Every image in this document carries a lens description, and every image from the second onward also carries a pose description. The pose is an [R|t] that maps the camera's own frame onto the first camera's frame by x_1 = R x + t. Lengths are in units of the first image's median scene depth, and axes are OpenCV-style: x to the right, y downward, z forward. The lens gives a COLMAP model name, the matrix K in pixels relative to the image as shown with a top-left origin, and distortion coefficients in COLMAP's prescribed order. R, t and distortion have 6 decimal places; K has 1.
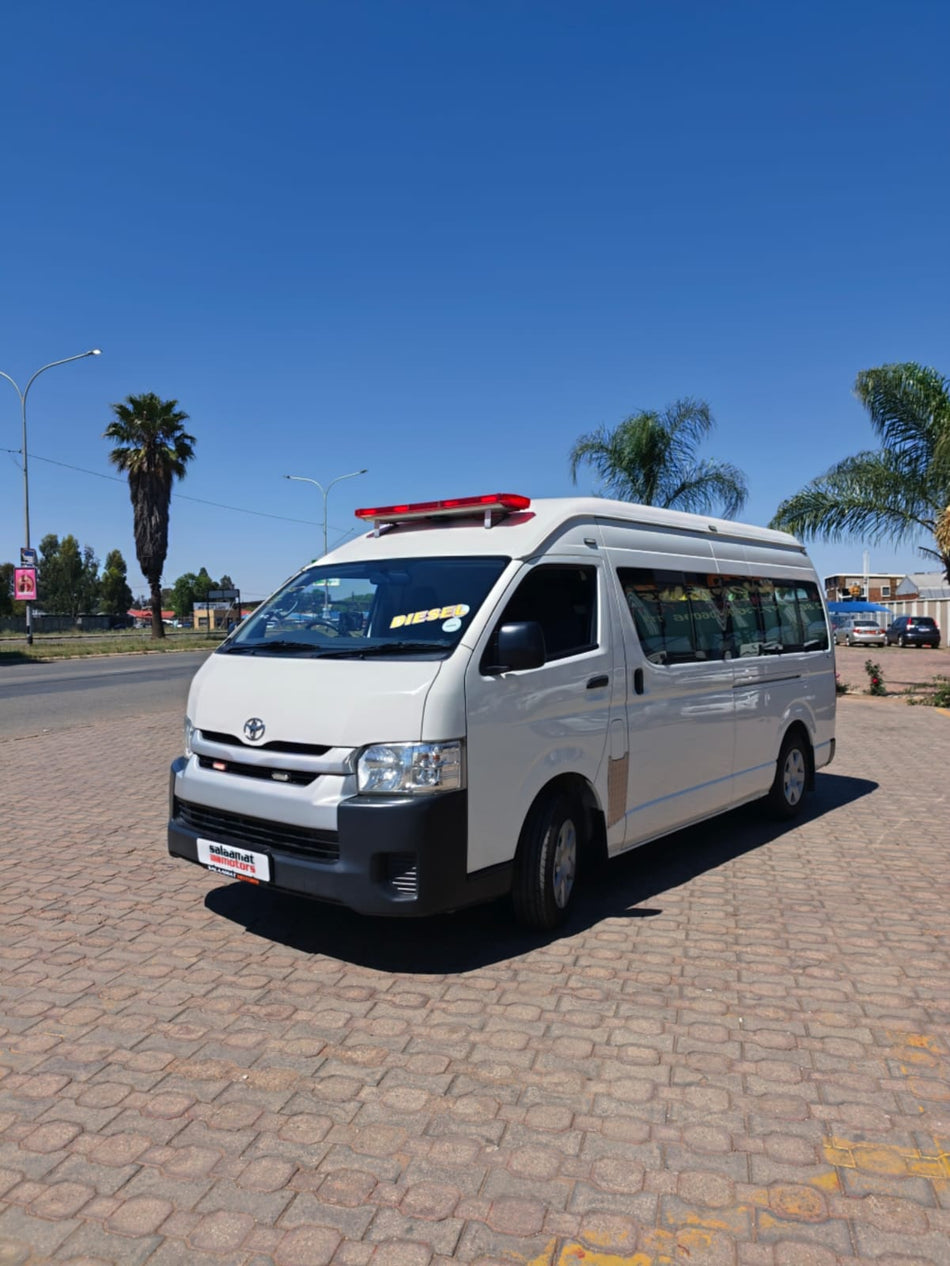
lens RADIAL K [[900.4, 0, 479.4], [0, 900.4, 631.8], [0, 0, 1]] dist [0.041412, -0.033528]
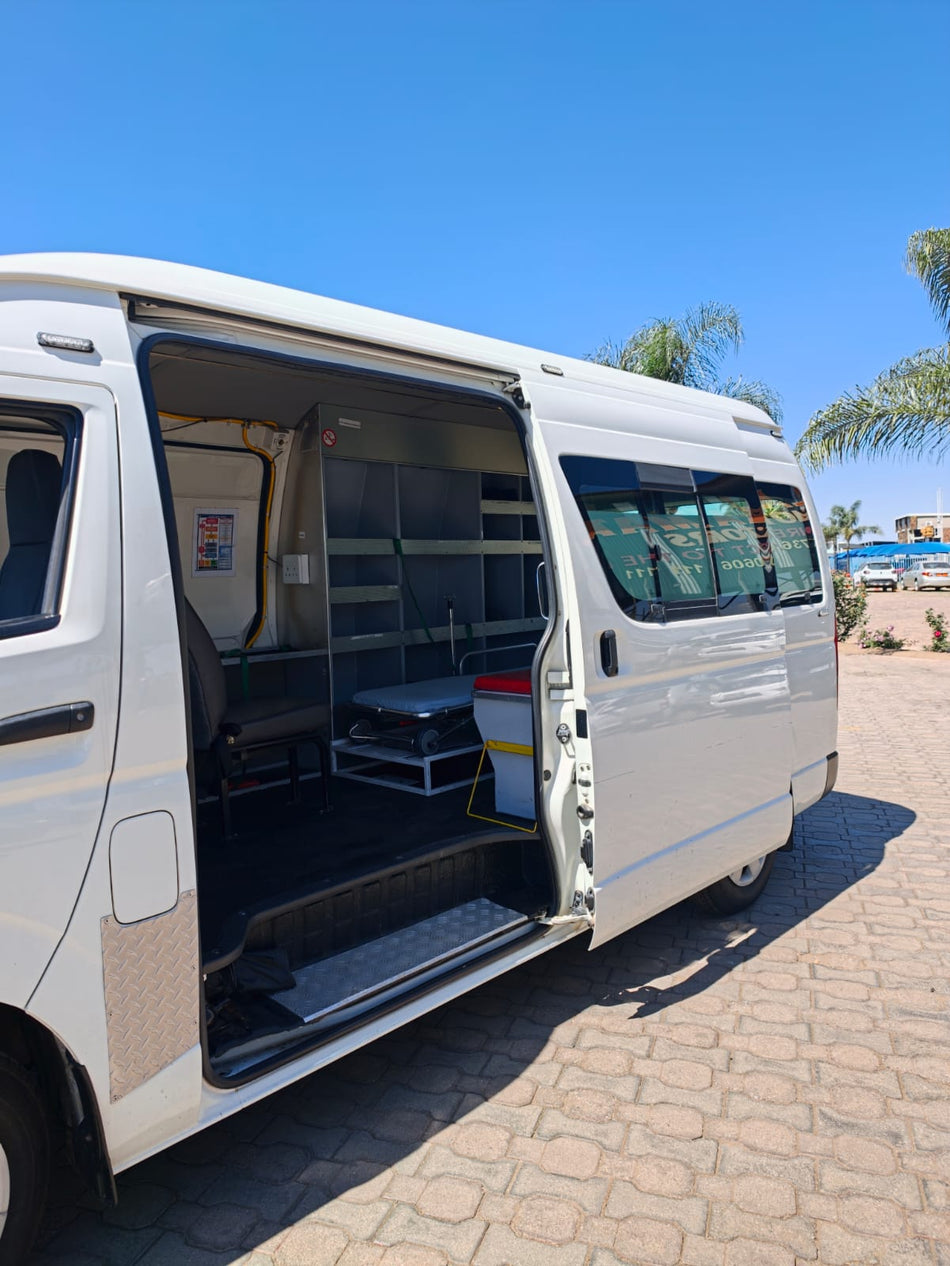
lens RADIAL K [[900.4, 0, 479.4], [0, 900.4, 631.8], [0, 0, 1]] dist [0.041412, -0.033528]
pose [[0.997369, -0.023176, -0.068692, 0.412407], [0.026575, 0.998446, 0.048989, 0.007858], [0.067449, -0.050685, 0.996434, 0.813293]]
